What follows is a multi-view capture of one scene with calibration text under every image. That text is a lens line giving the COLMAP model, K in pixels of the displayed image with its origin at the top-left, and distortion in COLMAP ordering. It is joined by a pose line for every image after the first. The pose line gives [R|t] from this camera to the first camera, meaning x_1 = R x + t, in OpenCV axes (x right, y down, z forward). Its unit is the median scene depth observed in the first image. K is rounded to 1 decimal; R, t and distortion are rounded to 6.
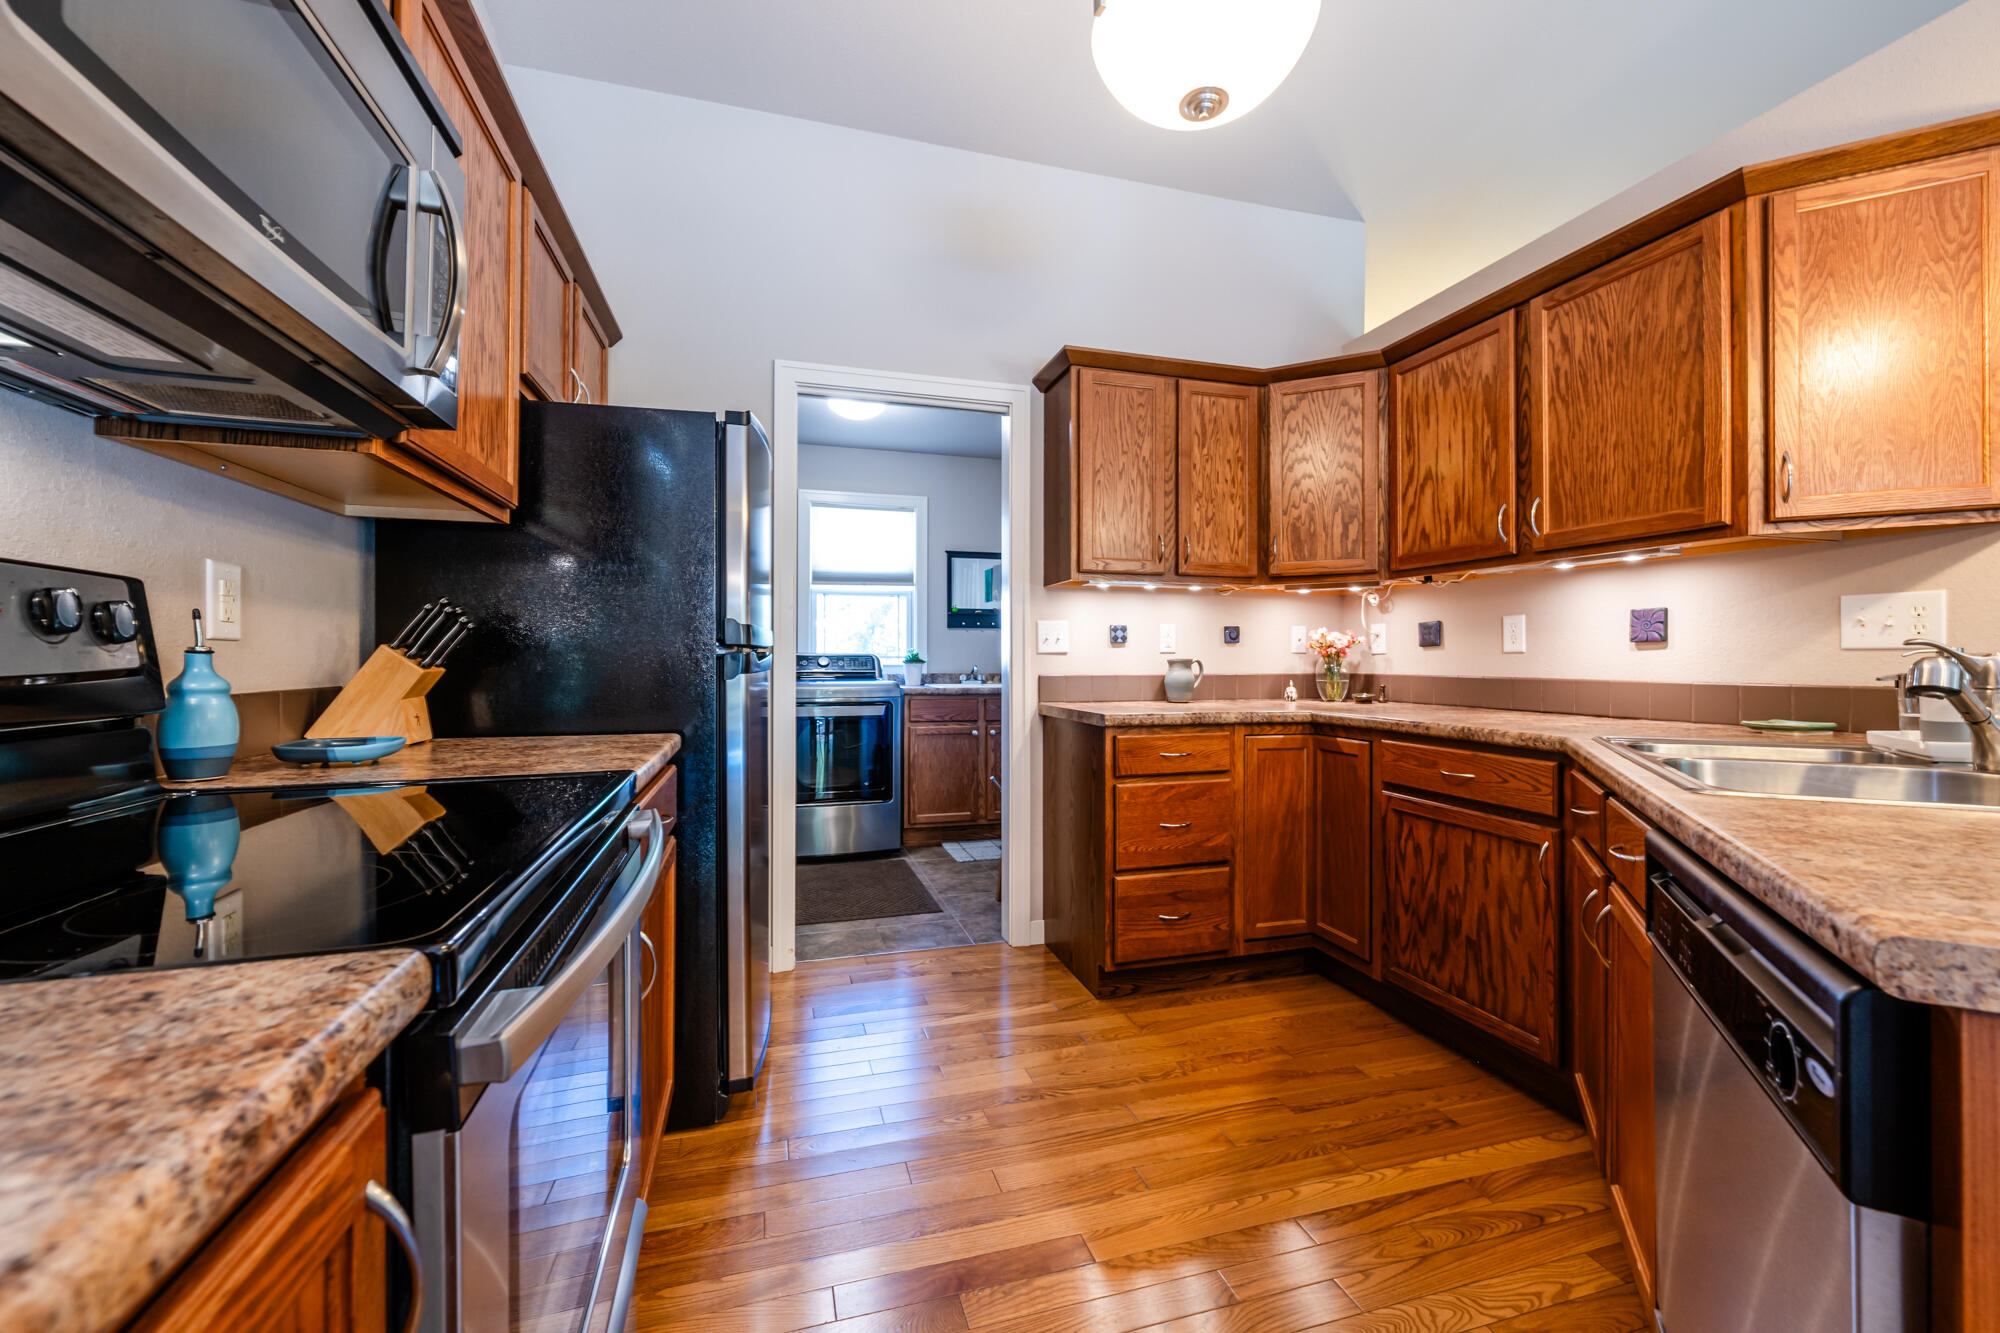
lens RADIAL K [[802.6, 0, 1000.0], [0, 802.6, 666.5], [0, 0, 1]] dist [0.000027, 0.000004]
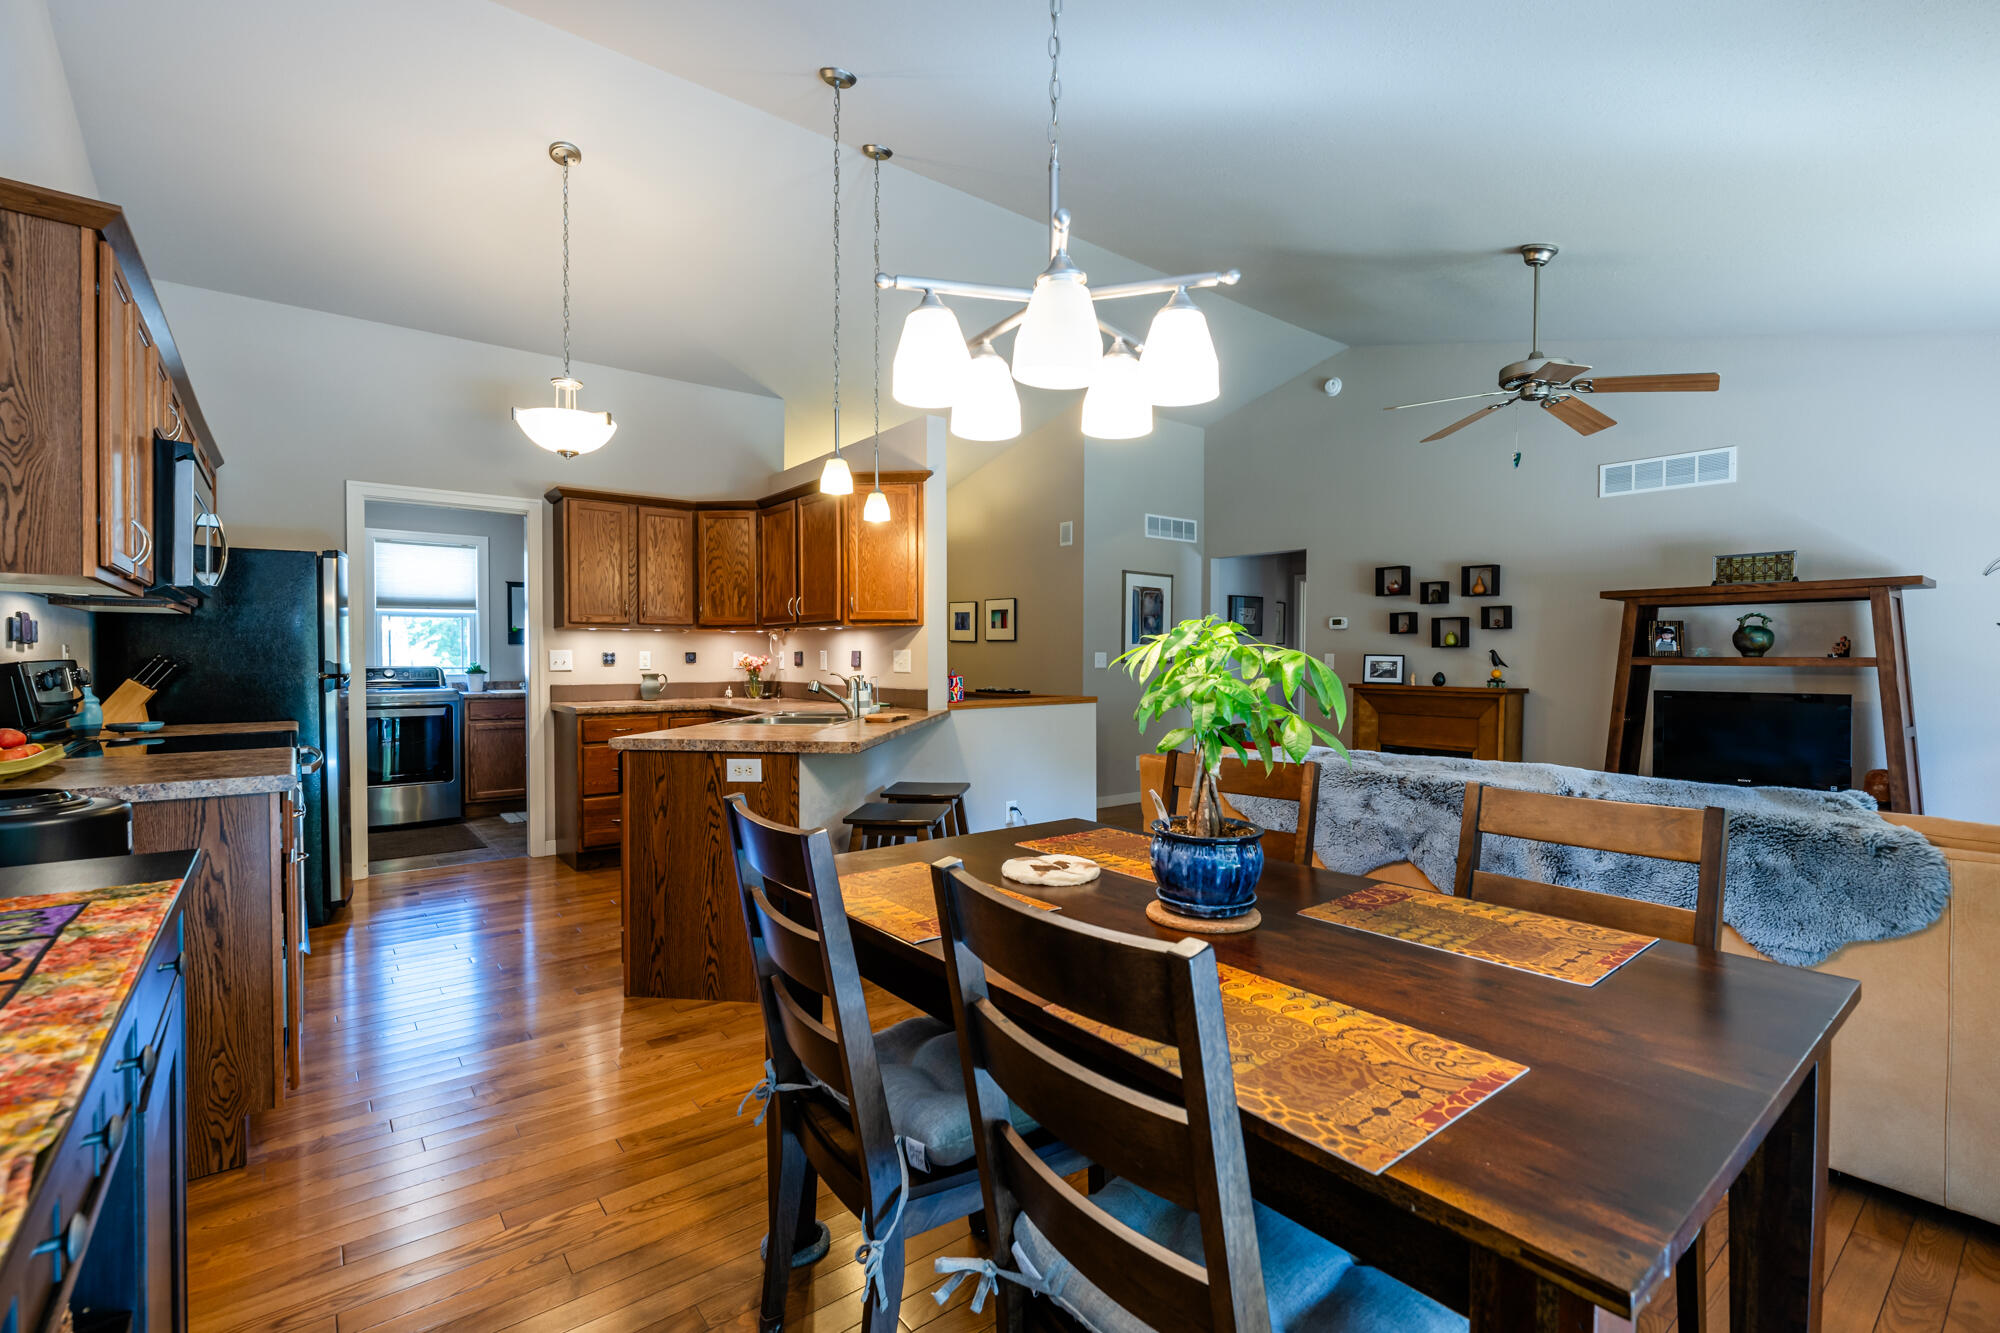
lens RADIAL K [[886.0, 0, 1001.4], [0, 886.0, 674.4], [0, 0, 1]] dist [-0.002588, -0.000068]
pose [[0.926994, -0.008384, 0.374984, 0.213913], [0.003509, 0.999900, 0.013681, -0.029901], [-0.375061, -0.011367, 0.926930, -0.922038]]
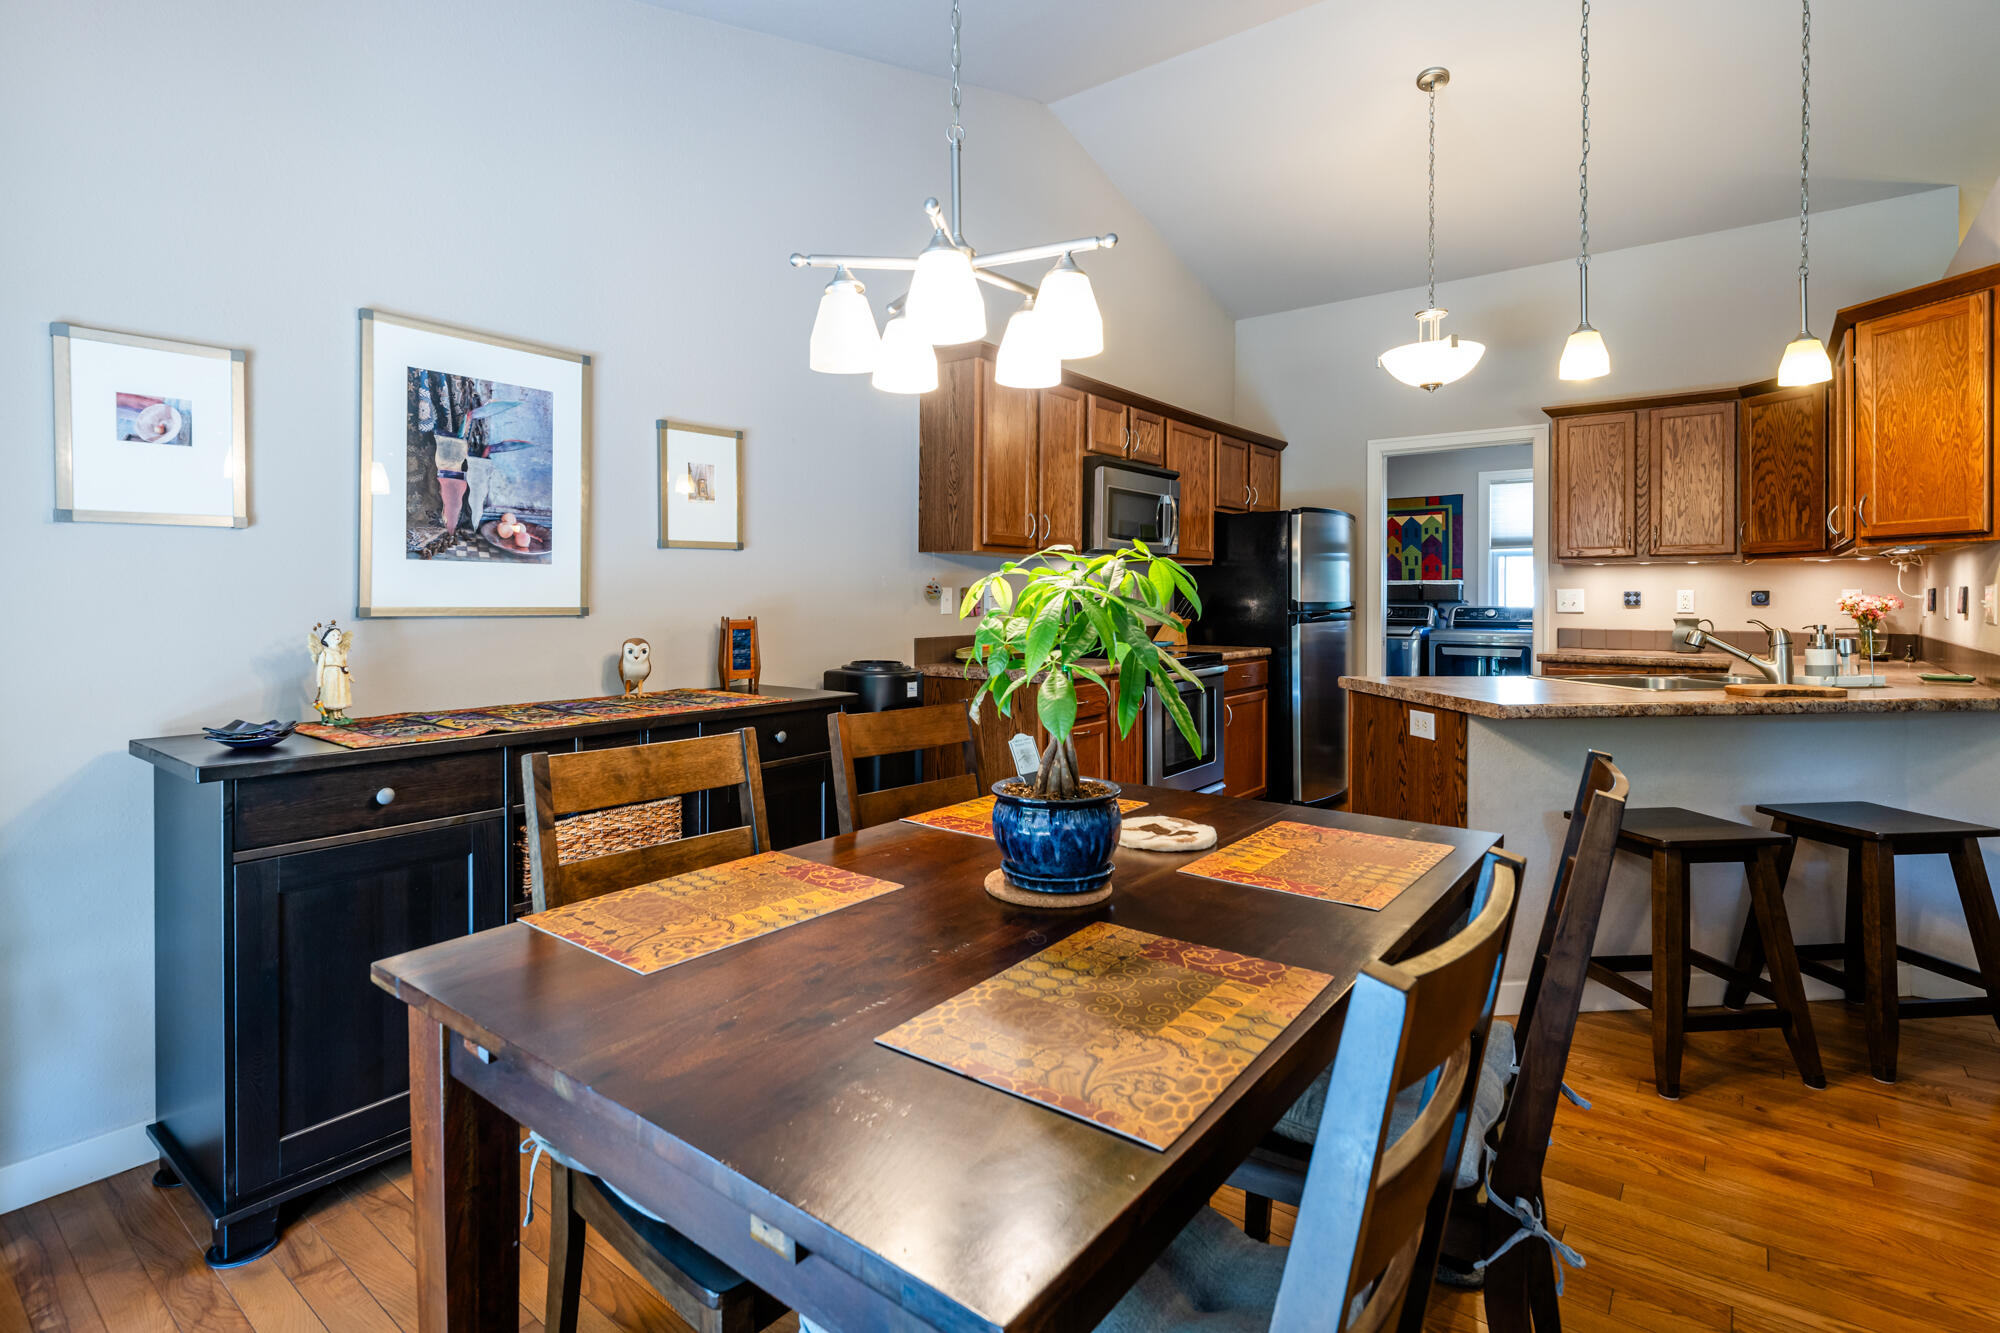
lens RADIAL K [[977.3, 0, 953.5], [0, 977.3, 597.4], [0, 0, 1]] dist [0.000344, 0.000313]
pose [[0.563653, 0.000660, -0.826011, 0.854053], [-0.007155, 0.999966, -0.004084, -0.028014], [0.825981, 0.008212, 0.563639, -0.820590]]
